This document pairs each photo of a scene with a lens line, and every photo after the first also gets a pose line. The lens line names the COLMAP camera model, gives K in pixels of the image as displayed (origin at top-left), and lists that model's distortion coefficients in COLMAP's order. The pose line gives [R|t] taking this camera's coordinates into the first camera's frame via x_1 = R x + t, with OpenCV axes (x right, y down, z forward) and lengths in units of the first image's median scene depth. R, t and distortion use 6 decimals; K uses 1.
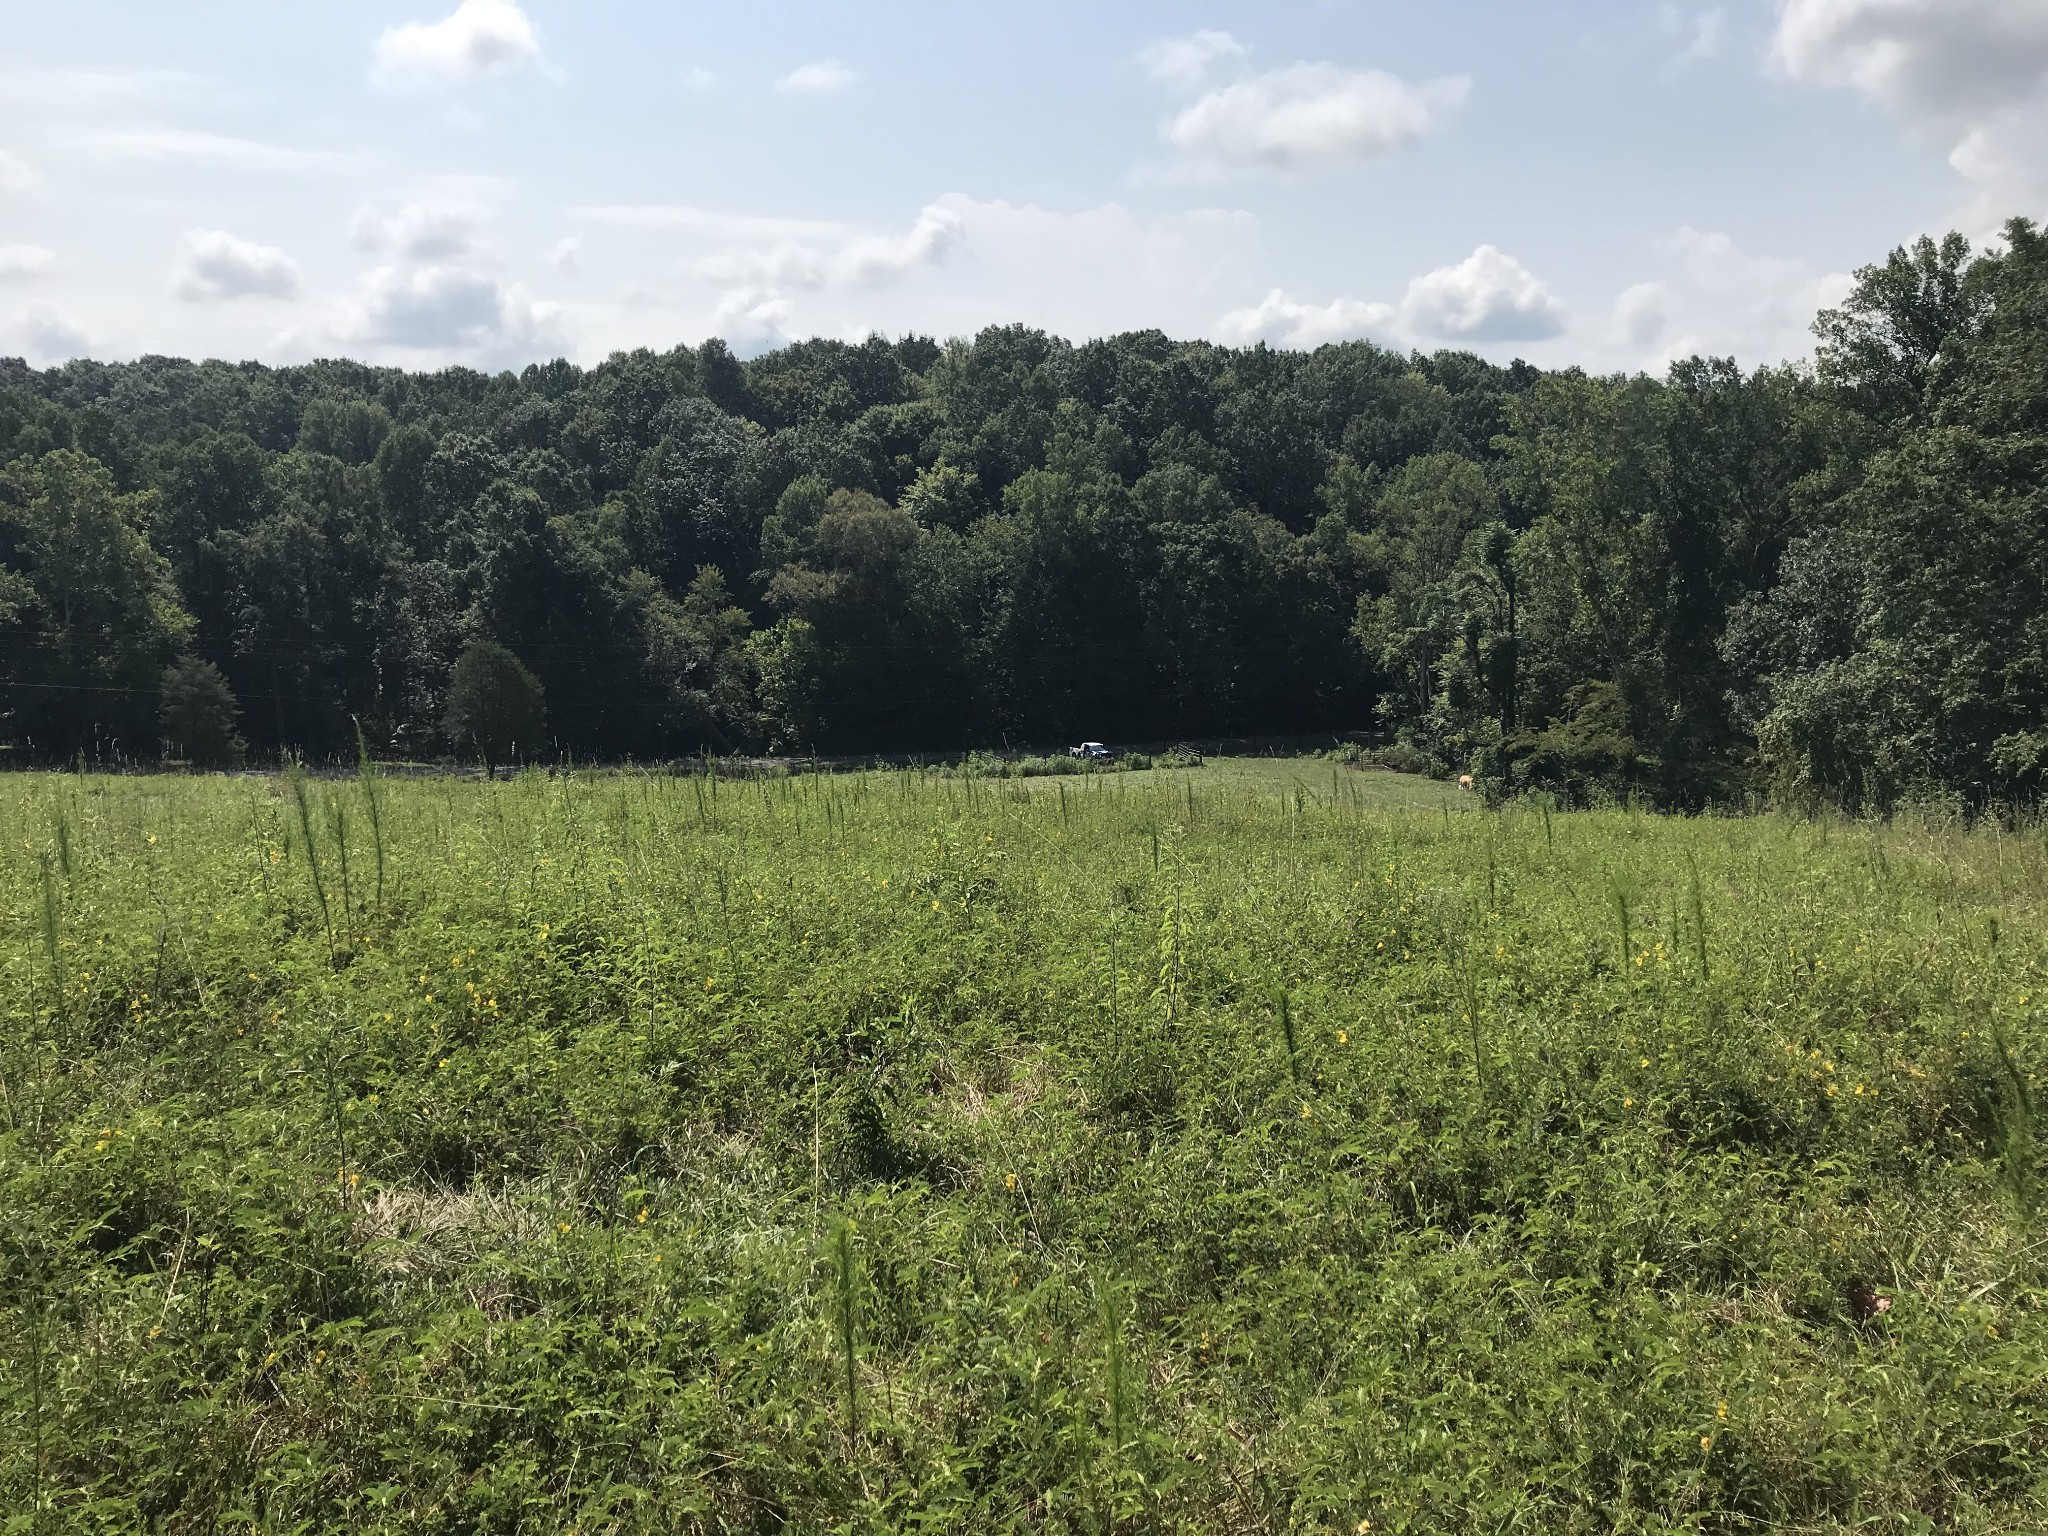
lens RADIAL K [[1649.5, 0, 1024.0], [0, 1649.5, 768.0], [0, 0, 1]] dist [0.095034, -0.146447]
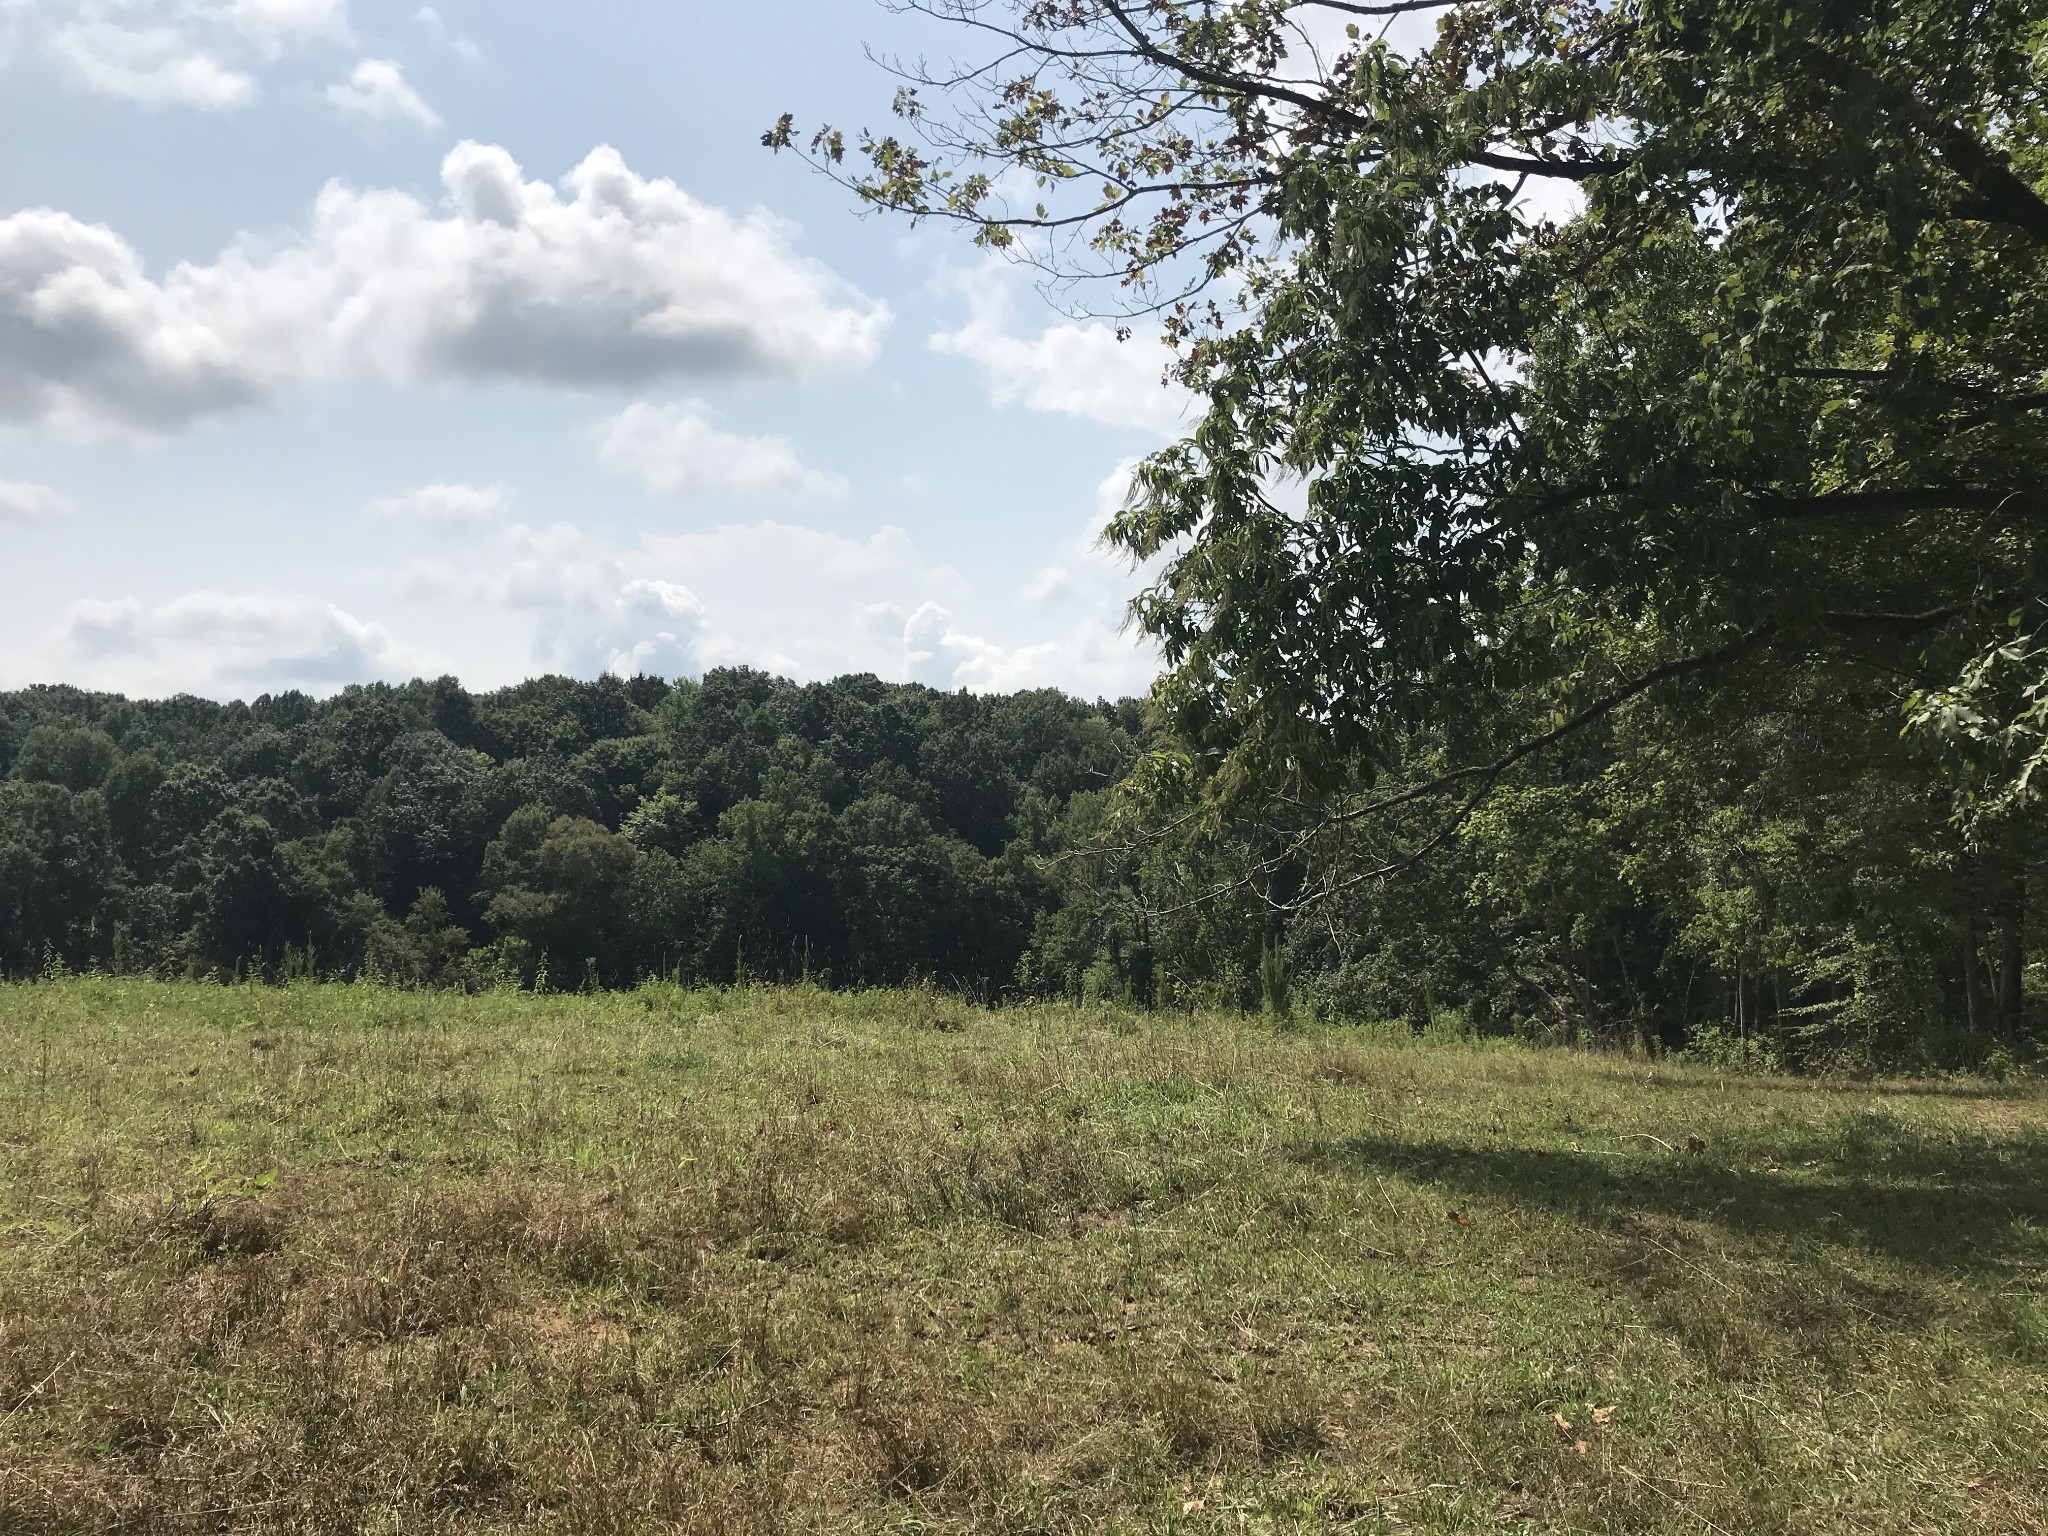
lens RADIAL K [[1688.7, 0, 1164.0], [0, 1688.7, 721.4], [0, 0, 1]] dist [-0.035197, 0.003158]
pose [[0.975045, 0.015861, 0.221442, 0.027603], [0.032312, 0.976685, -0.212231, 0.017089], [-0.219645, 0.214090, 0.951799, -0.145681]]
